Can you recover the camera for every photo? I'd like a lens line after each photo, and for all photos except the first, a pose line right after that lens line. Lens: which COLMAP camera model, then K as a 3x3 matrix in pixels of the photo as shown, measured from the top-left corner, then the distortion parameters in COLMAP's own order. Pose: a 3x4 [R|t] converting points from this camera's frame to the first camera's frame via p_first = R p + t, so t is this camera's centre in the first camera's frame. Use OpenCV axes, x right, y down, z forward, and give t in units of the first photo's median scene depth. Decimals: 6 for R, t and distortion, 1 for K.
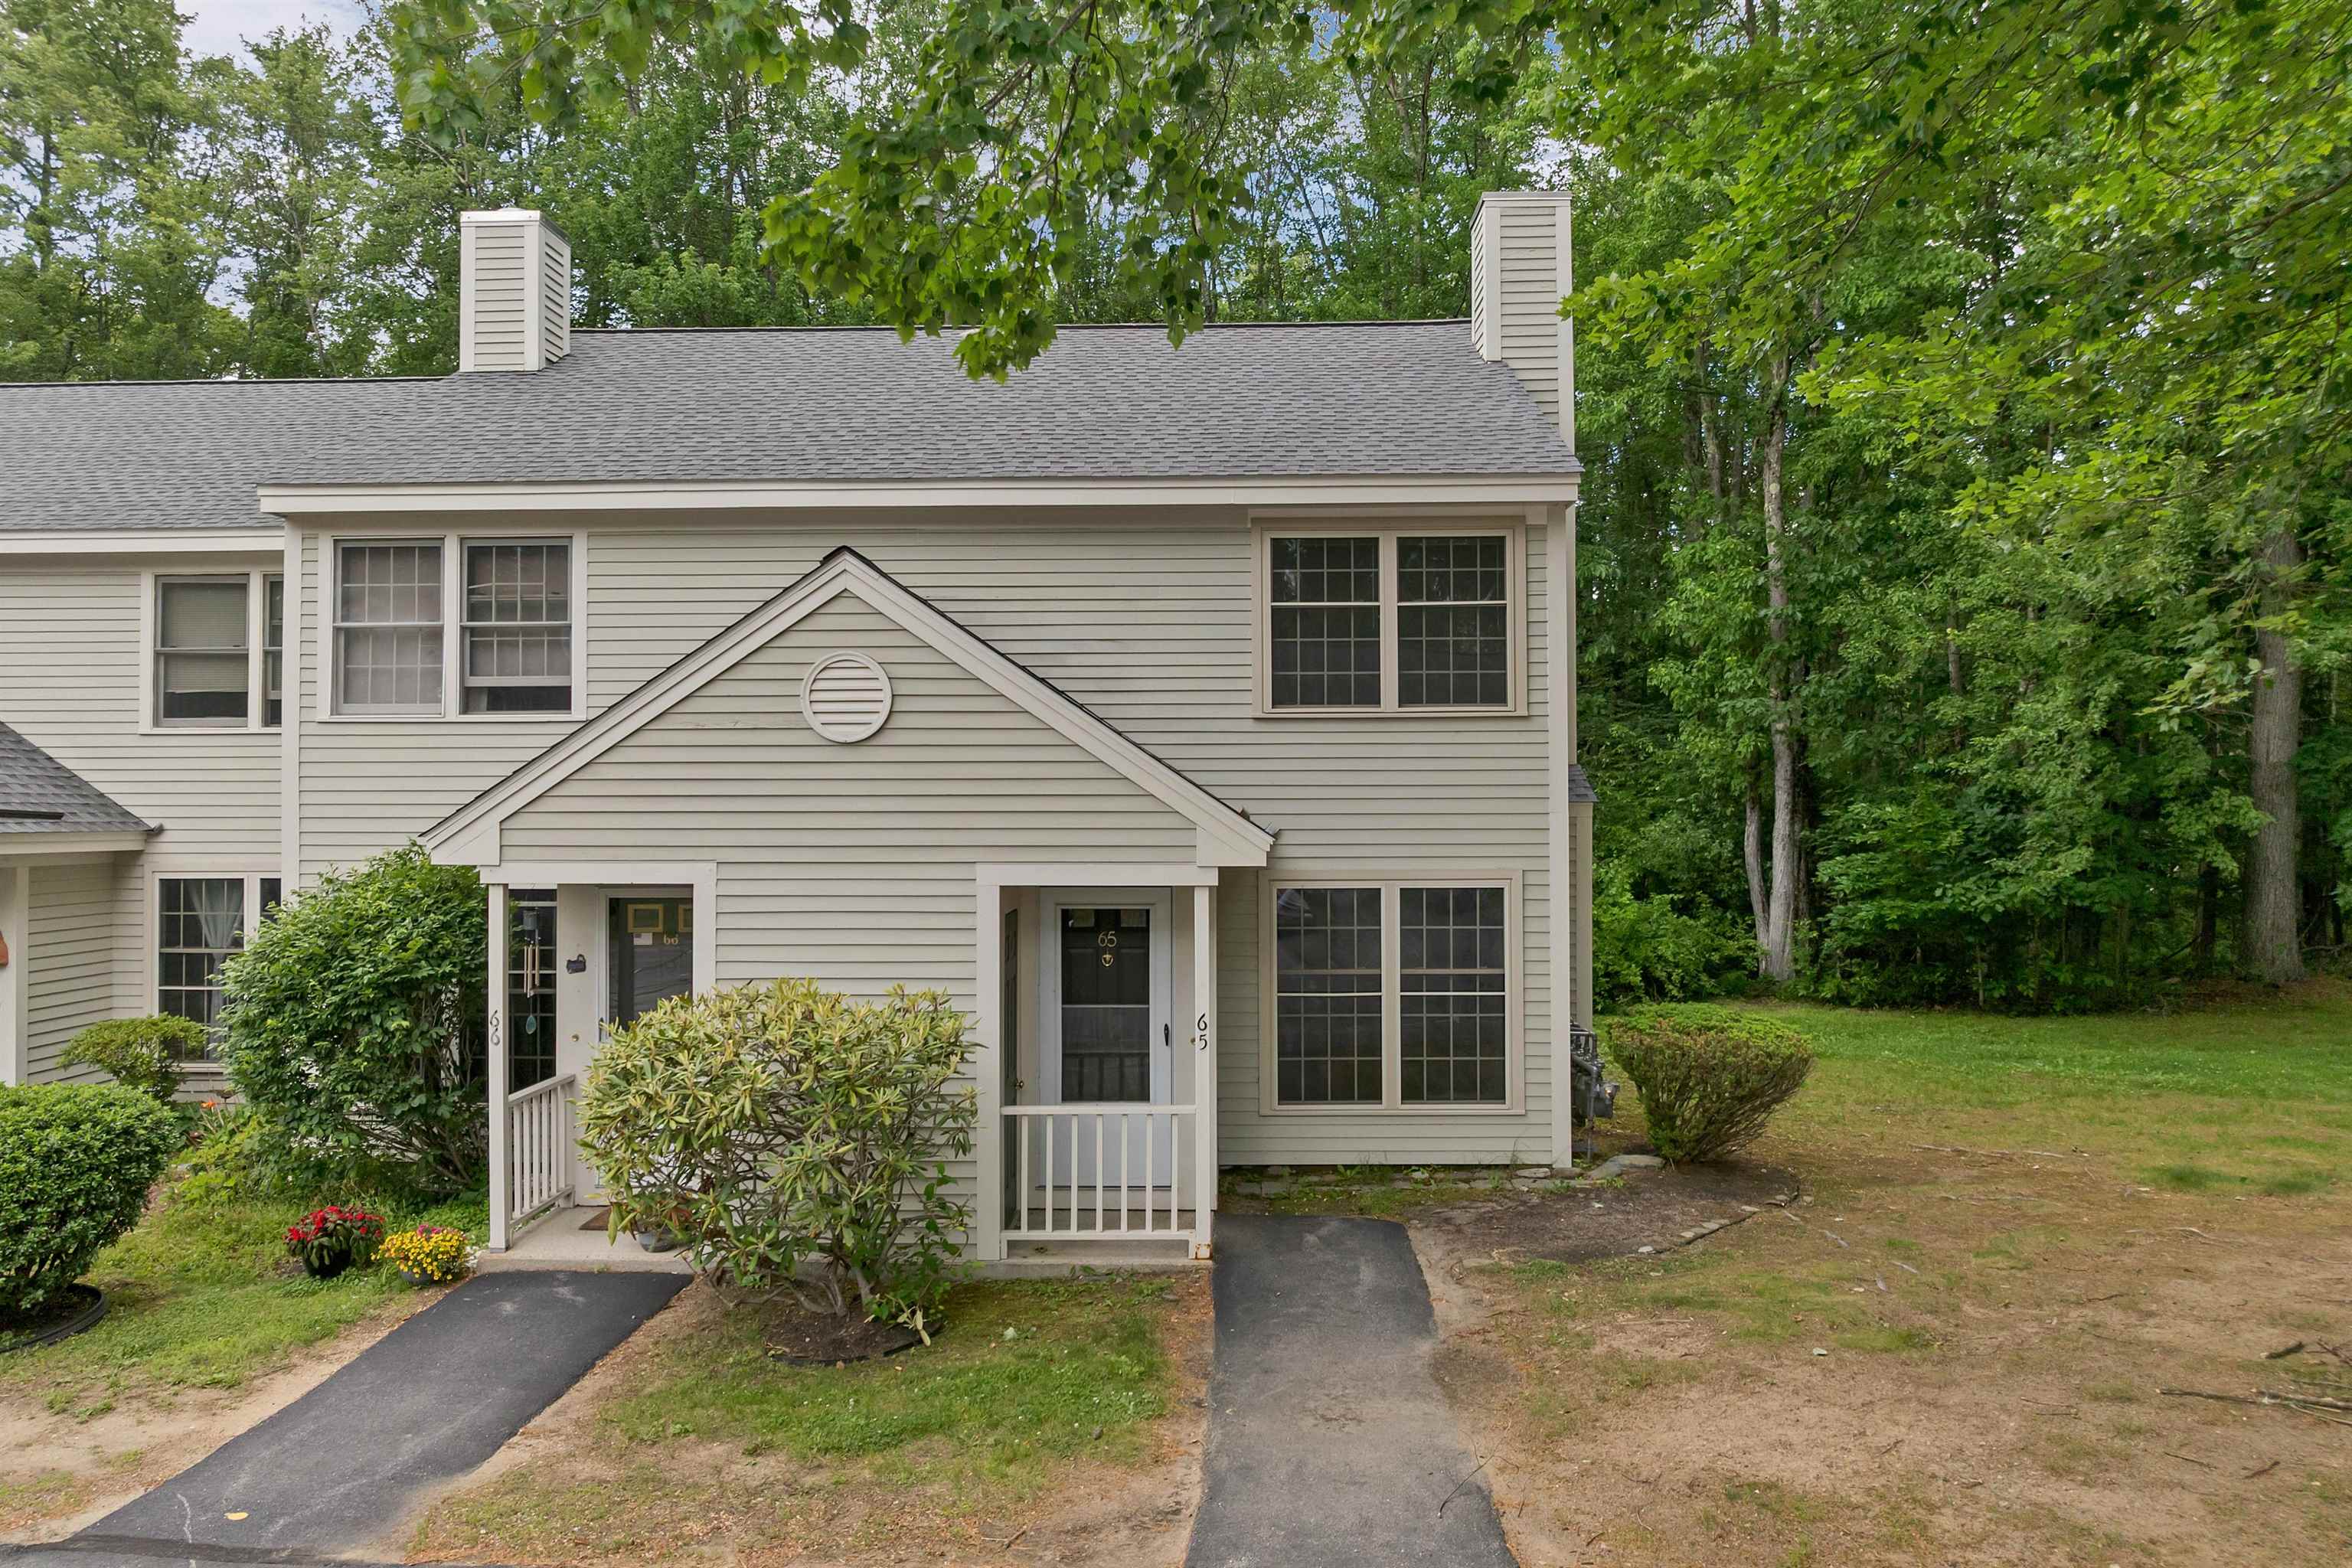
lens RADIAL K [[1694.2, 0, 1192.7], [0, 1694.2, 783.1], [0, 0, 1]] dist [-0.059650, 0.033666]
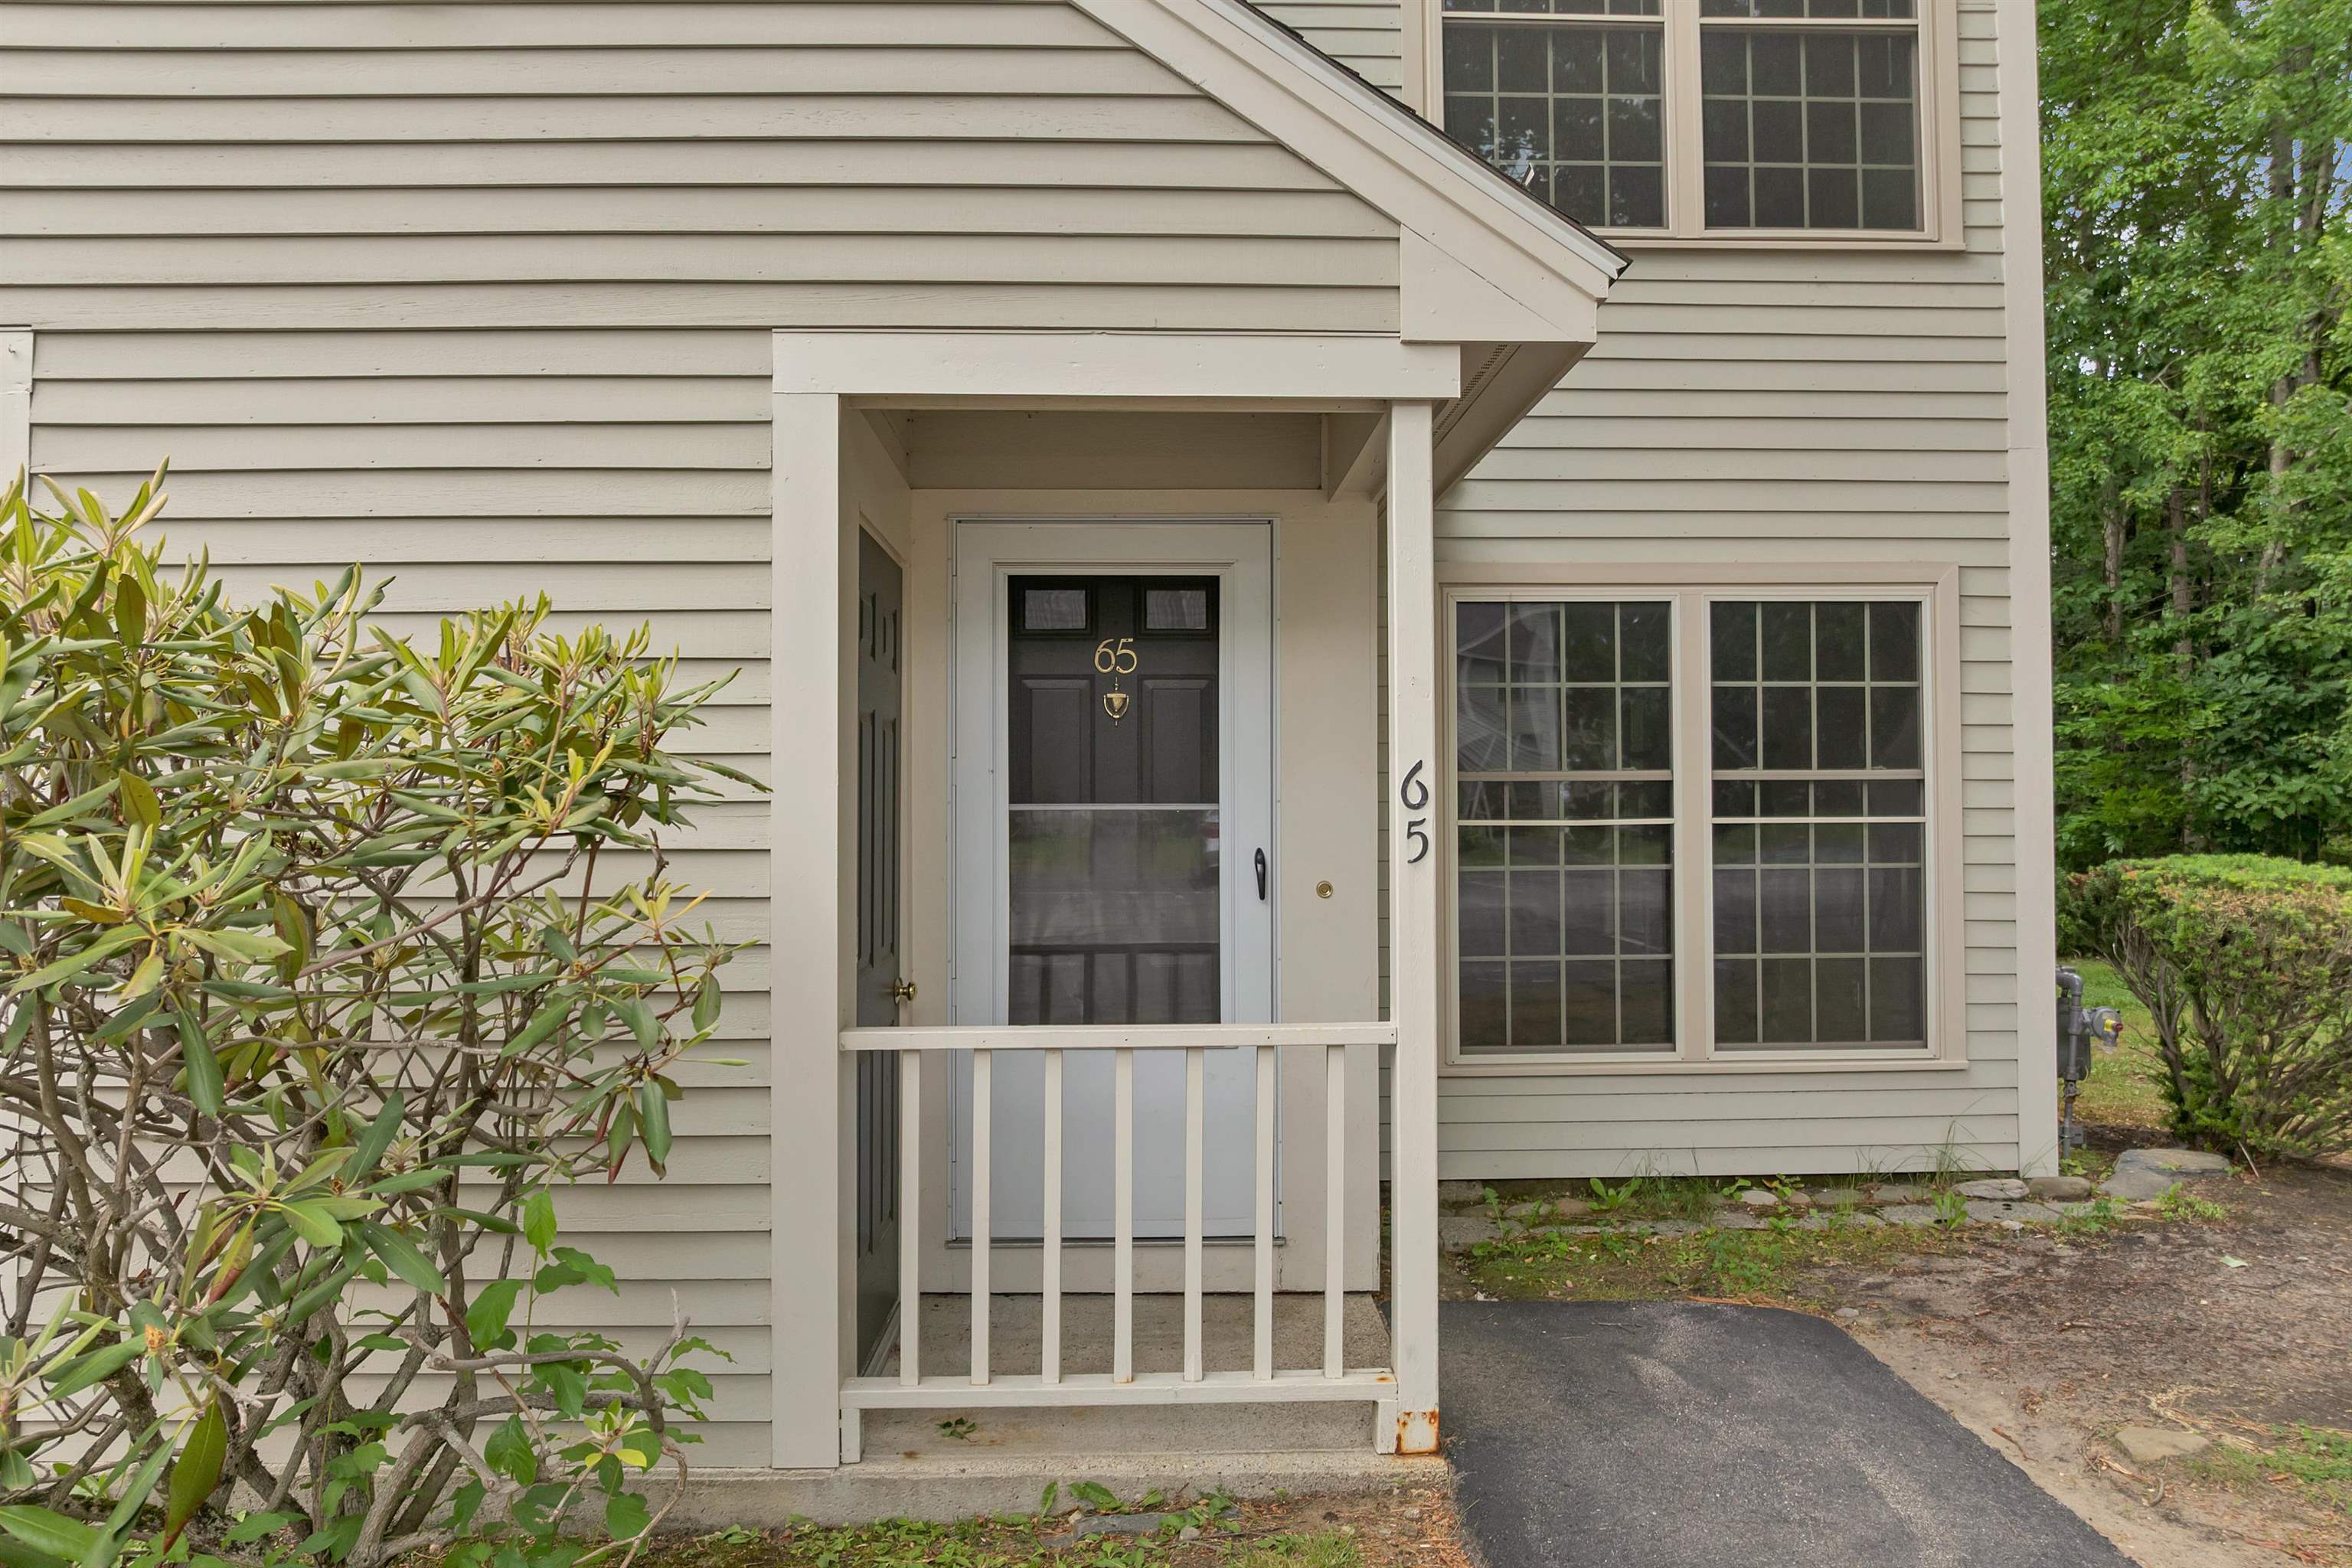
lens RADIAL K [[1694.2, 0, 1192.7], [0, 1694.2, 783.1], [0, 0, 1]] dist [-0.059650, 0.033666]
pose [[0.999117, -0.000889, 0.042002, -0.055348], [0.001123, 0.999984, -0.005547, 0.142876], [-0.041996, 0.005589, 0.999102, 0.646729]]
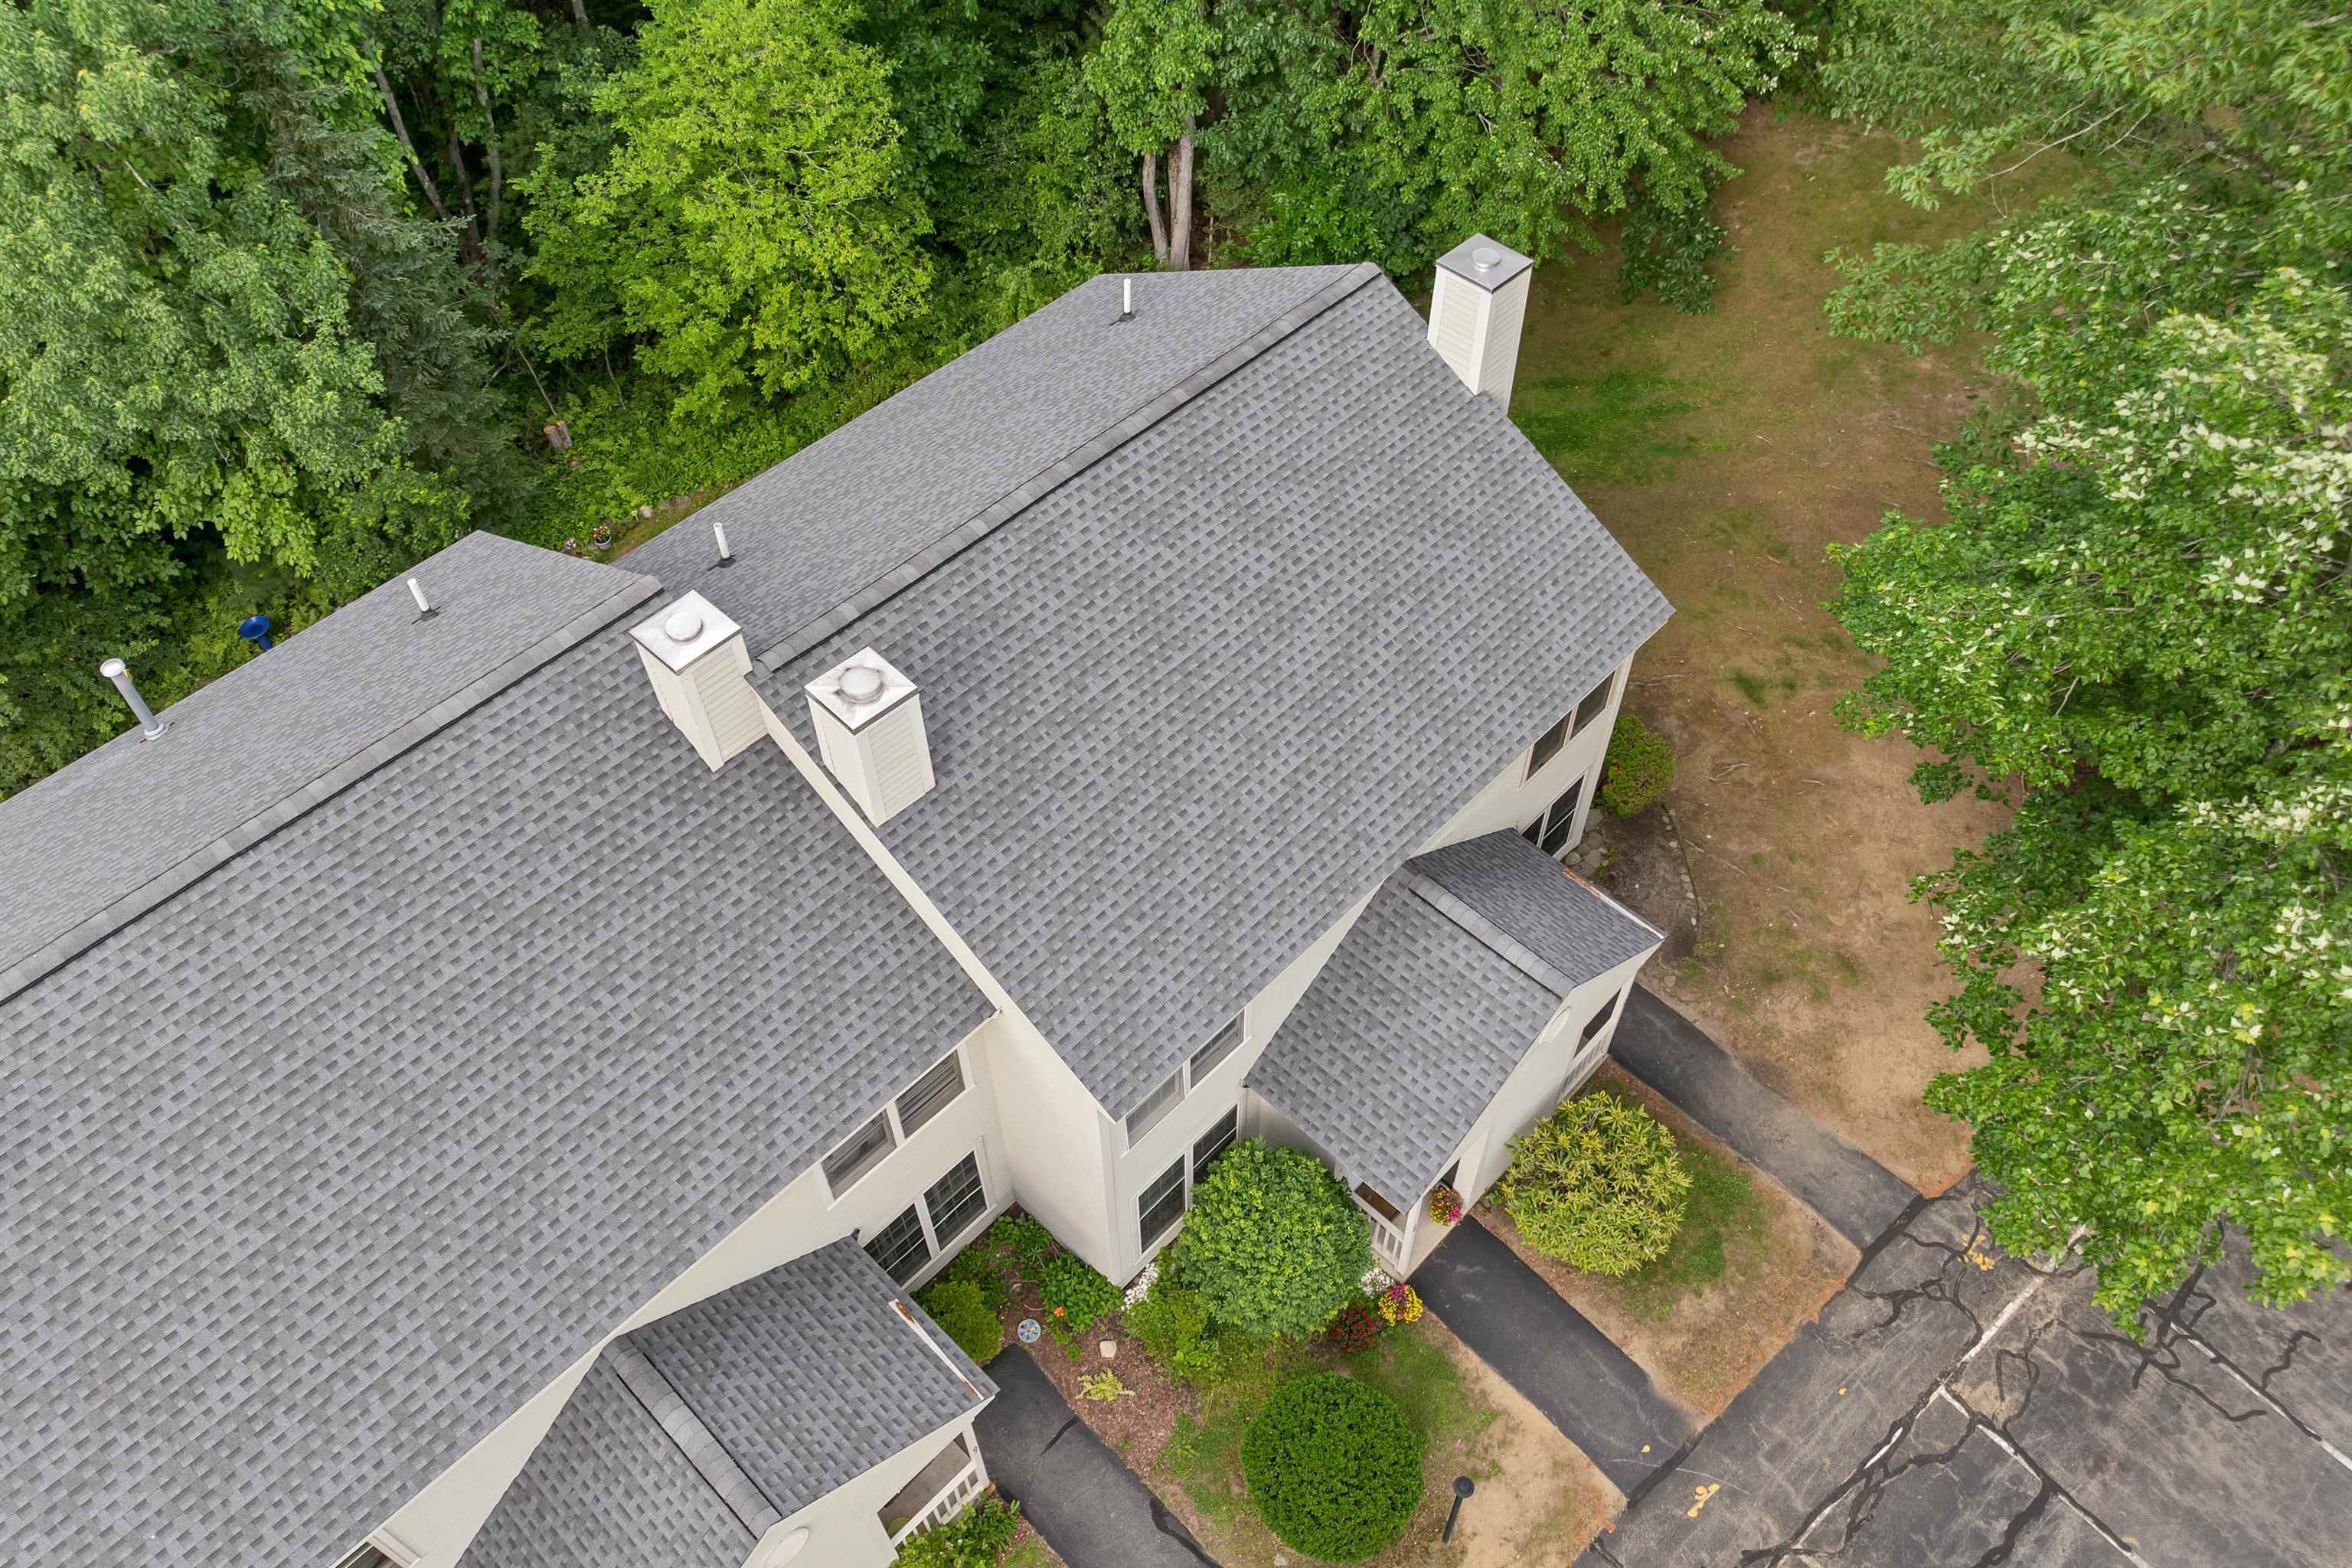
lens RADIAL K [[1682.7, 0, 1188.5], [0, 1682.7, 780.1], [0, 0, 1]] dist [-0.041292, 0.003278]
pose [[0.683631, -0.564215, 0.462937, -1.199918], [-0.007861, 0.628580, 0.777705, -1.681012], [-0.729786, -0.535302, 0.425281, 0.646685]]
